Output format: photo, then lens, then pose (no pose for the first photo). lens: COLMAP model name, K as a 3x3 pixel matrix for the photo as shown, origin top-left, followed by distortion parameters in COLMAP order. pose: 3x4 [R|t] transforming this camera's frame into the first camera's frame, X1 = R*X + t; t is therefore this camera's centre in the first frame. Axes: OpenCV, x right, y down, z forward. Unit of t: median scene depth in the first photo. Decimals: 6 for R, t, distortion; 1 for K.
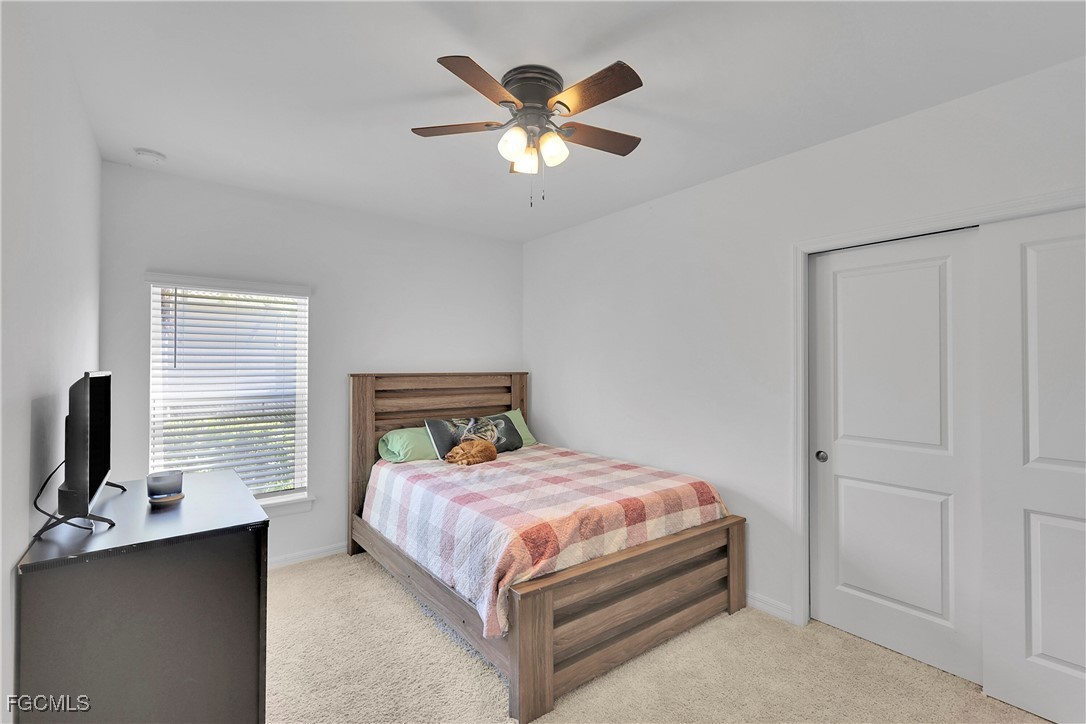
lens RADIAL K [[477.5, 0, 549.3], [0, 477.5, 360.0], [0, 0, 1]] dist [-0.000228, 0.000241]
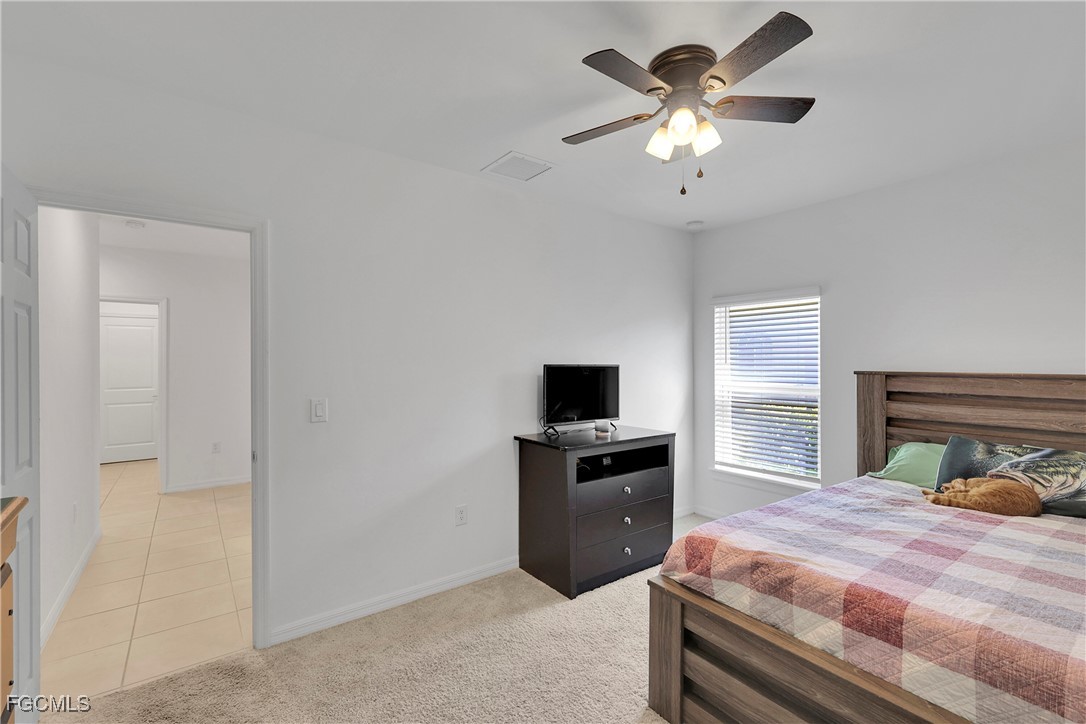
lens RADIAL K [[477.5, 0, 549.3], [0, 477.5, 360.0], [0, 0, 1]] dist [-0.000228, 0.000241]
pose [[-0.026925, -0.004006, -0.999629, 0.727951], [0.009421, 0.999947, -0.004261, 0.007900], [0.999593, -0.009532, -0.026886, 0.596423]]
